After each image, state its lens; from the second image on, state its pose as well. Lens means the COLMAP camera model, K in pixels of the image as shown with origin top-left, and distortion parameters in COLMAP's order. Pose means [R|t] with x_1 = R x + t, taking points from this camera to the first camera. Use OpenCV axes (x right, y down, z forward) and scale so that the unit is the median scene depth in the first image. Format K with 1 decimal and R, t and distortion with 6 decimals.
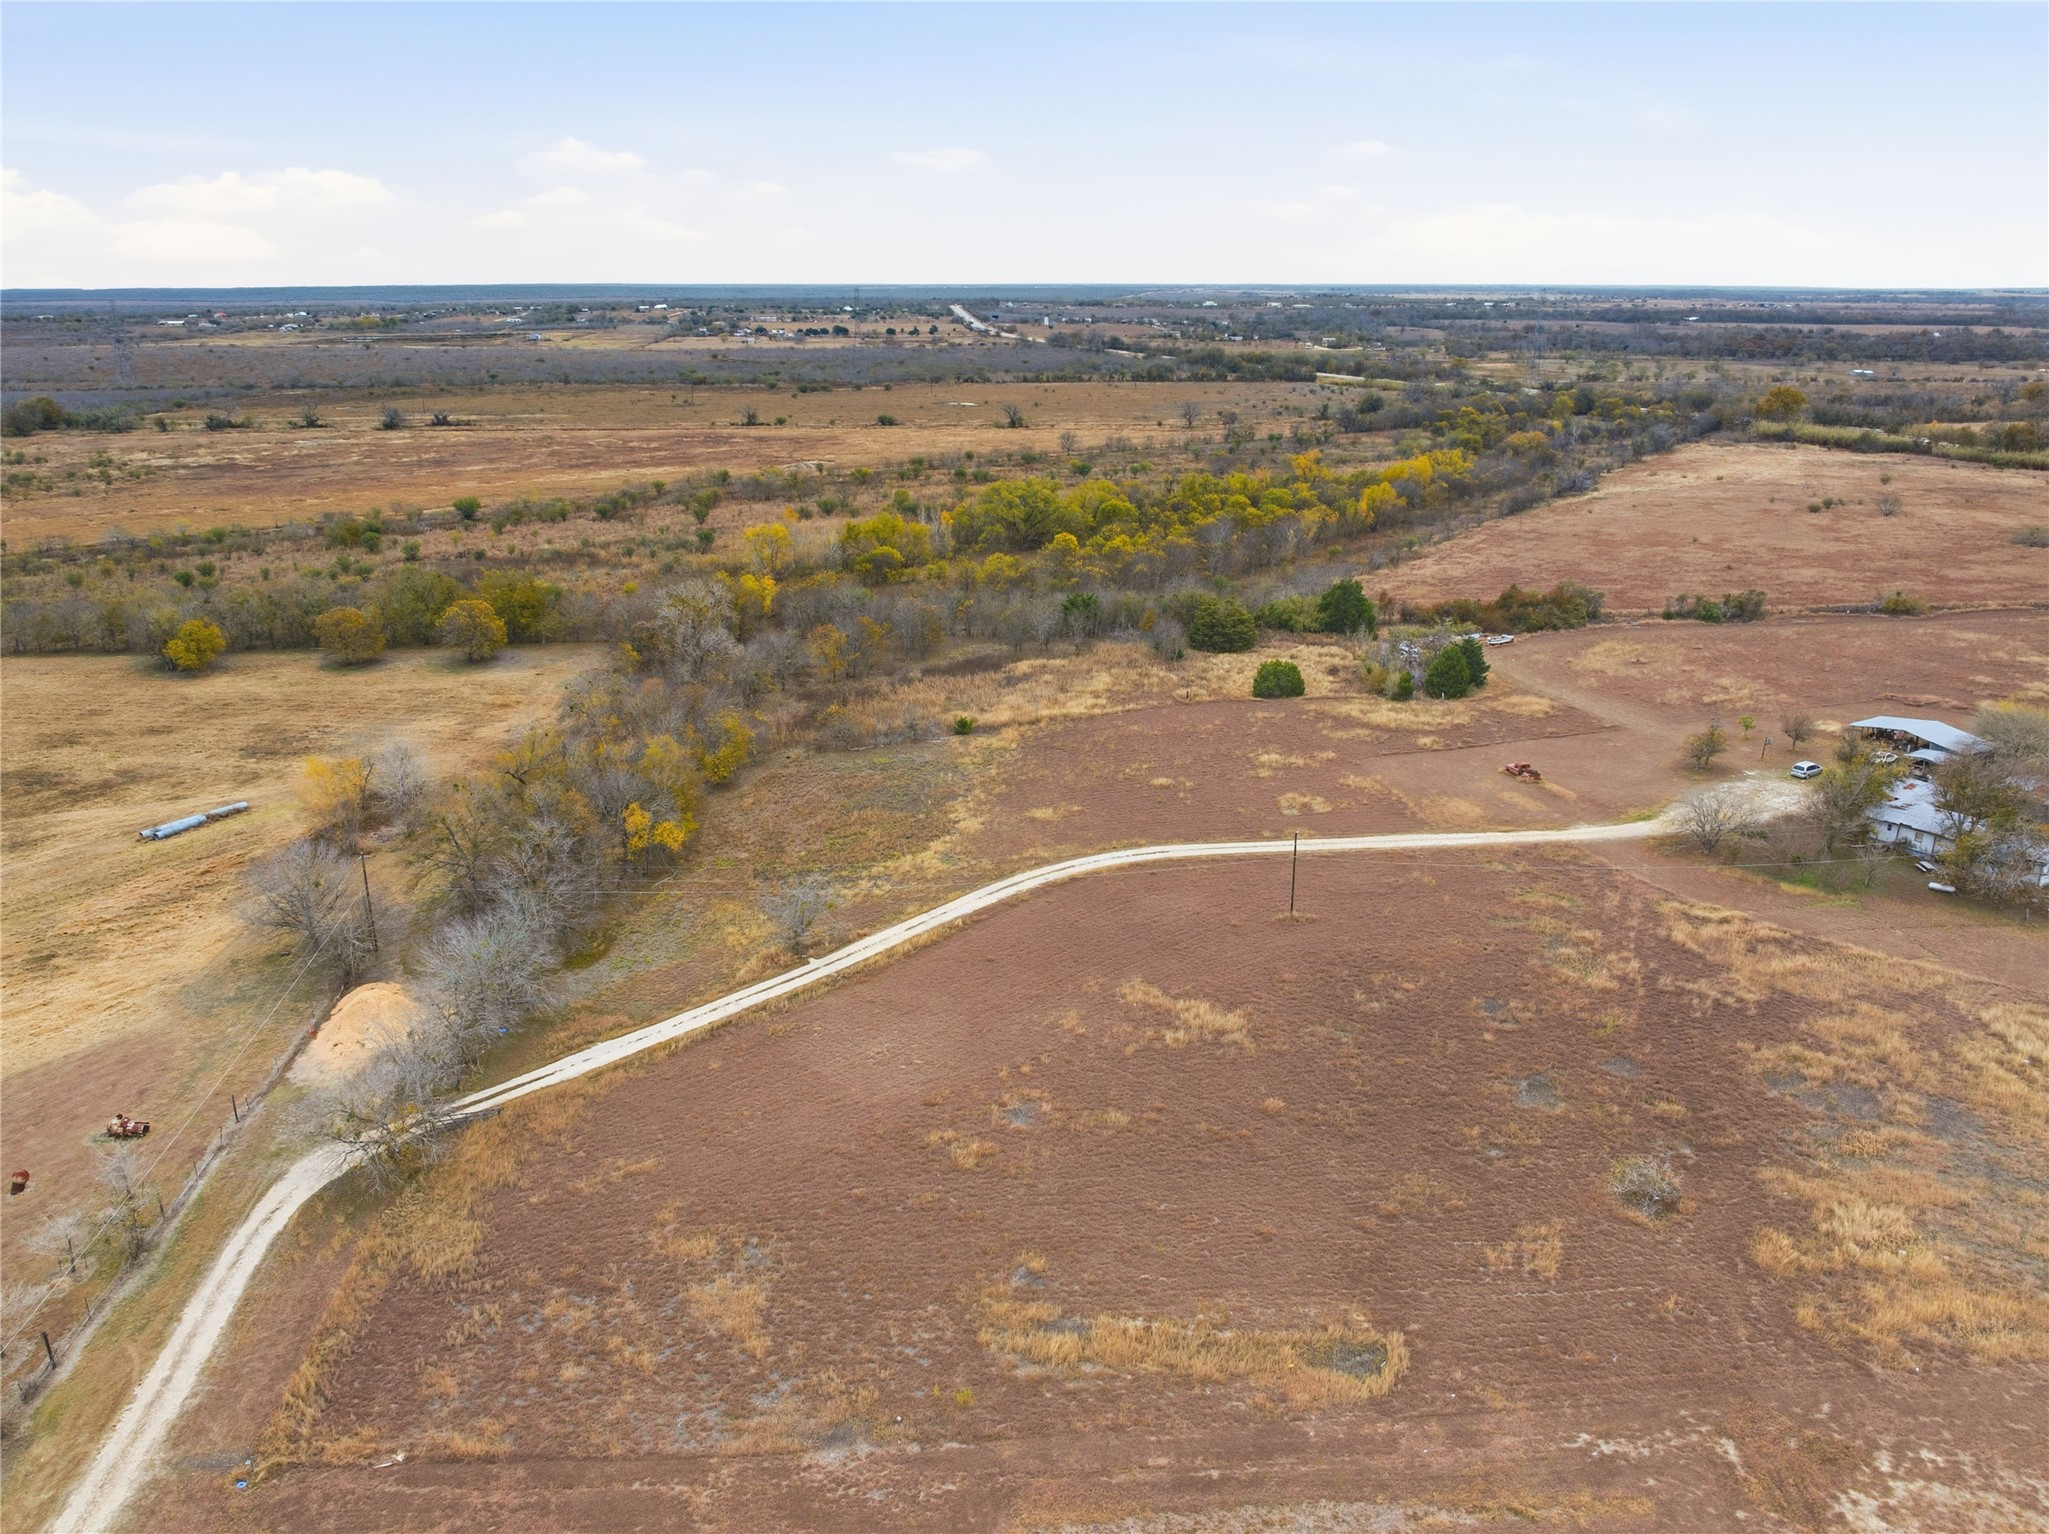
lens RADIAL K [[1442.4, 0, 1031.0], [0, 1442.4, 770.8], [0, 0, 1]] dist [-0.011007, -0.037303]
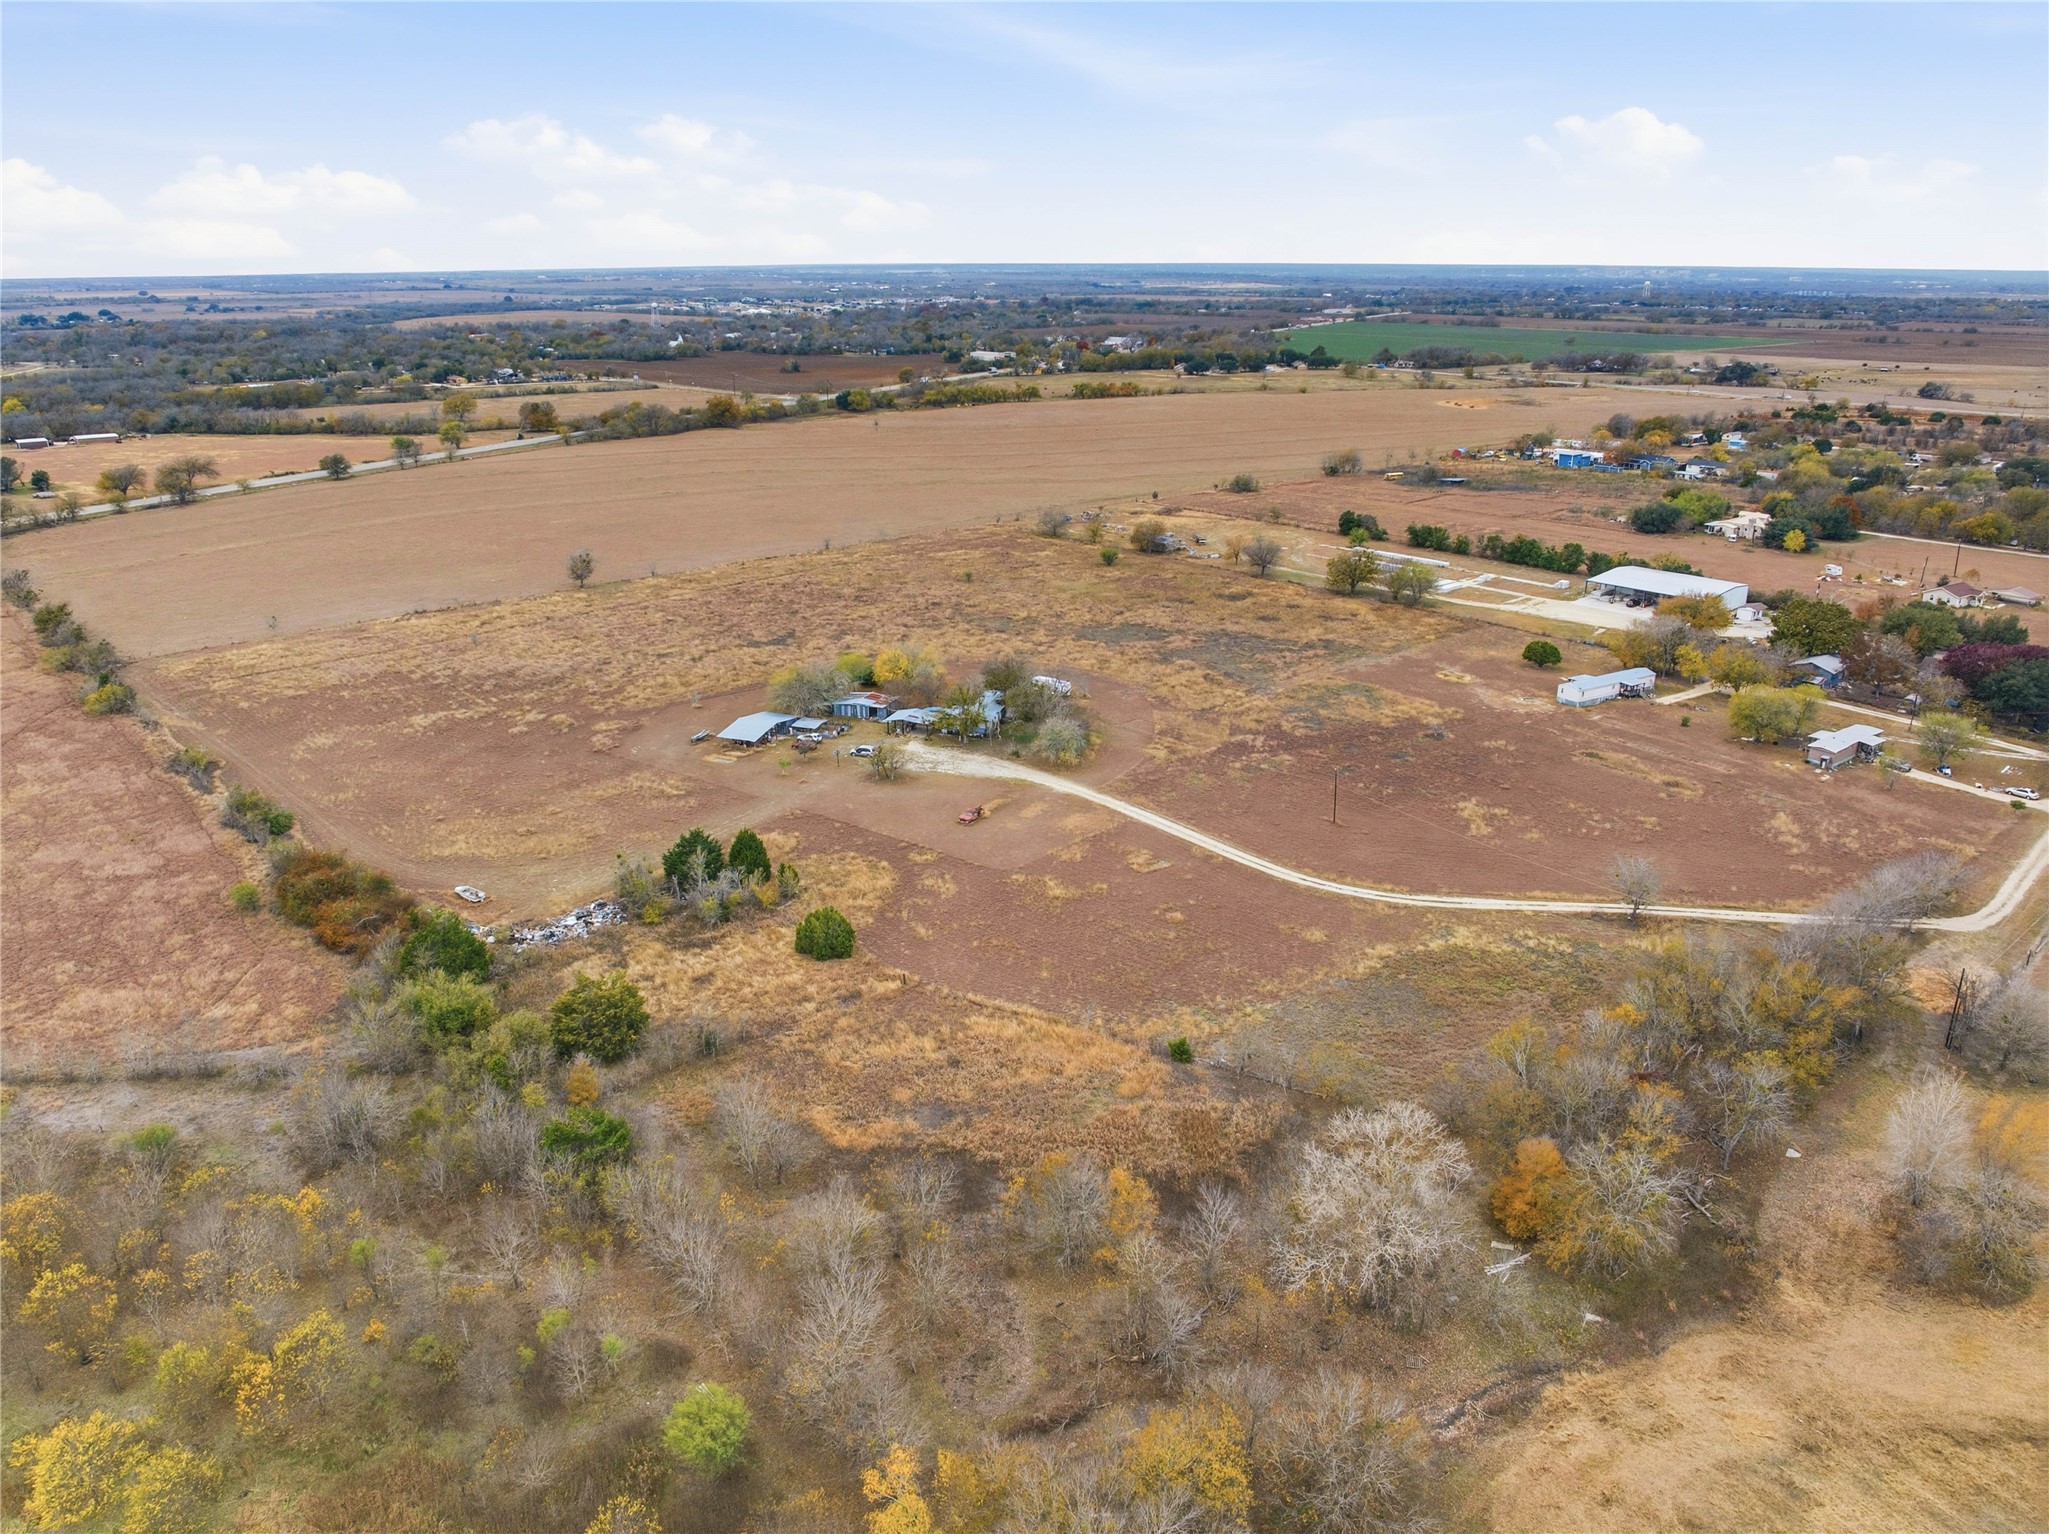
lens RADIAL K [[1441.2, 0, 1030.8], [0, 1441.2, 759.8], [0, 0, 1]] dist [-0.030711, -0.007088]
pose [[-0.610699, -0.256833, 0.749055, -0.201099], [0.255032, 0.831745, 0.493112, -0.210833], [-0.749670, 0.492176, -0.442446, 0.489764]]
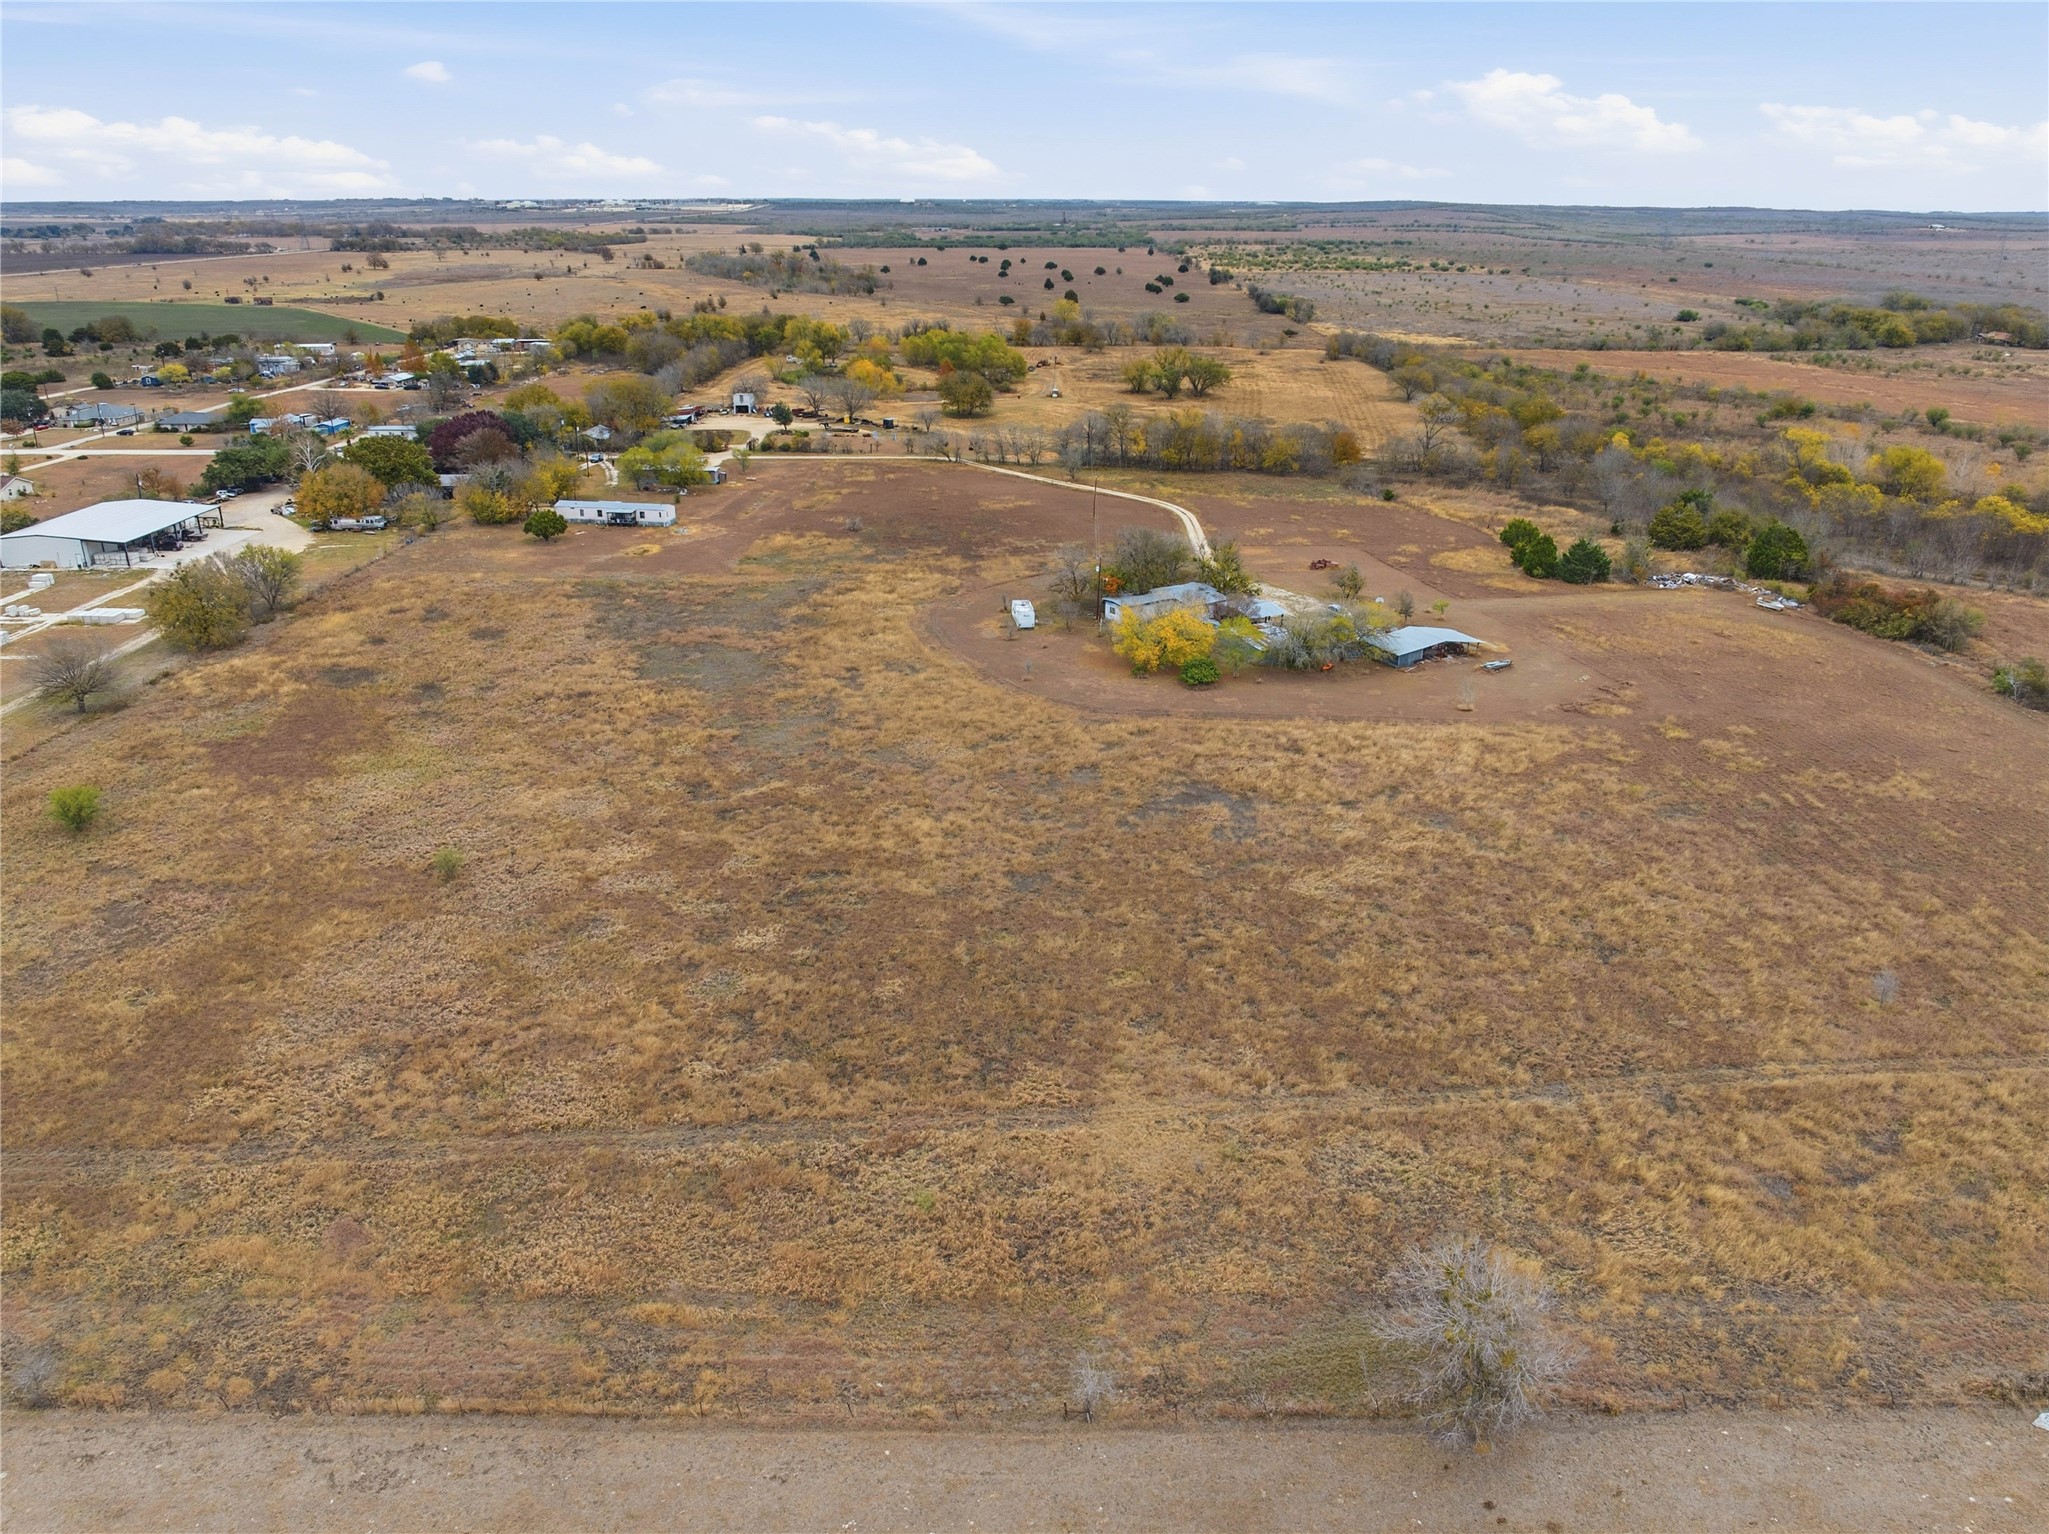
lens RADIAL K [[1441.2, 0, 1030.8], [0, 1441.2, 759.8], [0, 0, 1]] dist [-0.030711, -0.007088]
pose [[-0.072560, 0.363883, -0.928614, 0.583262], [-0.323852, 0.872022, 0.367012, -0.086577], [0.943321, 0.327364, 0.054571, 0.233156]]
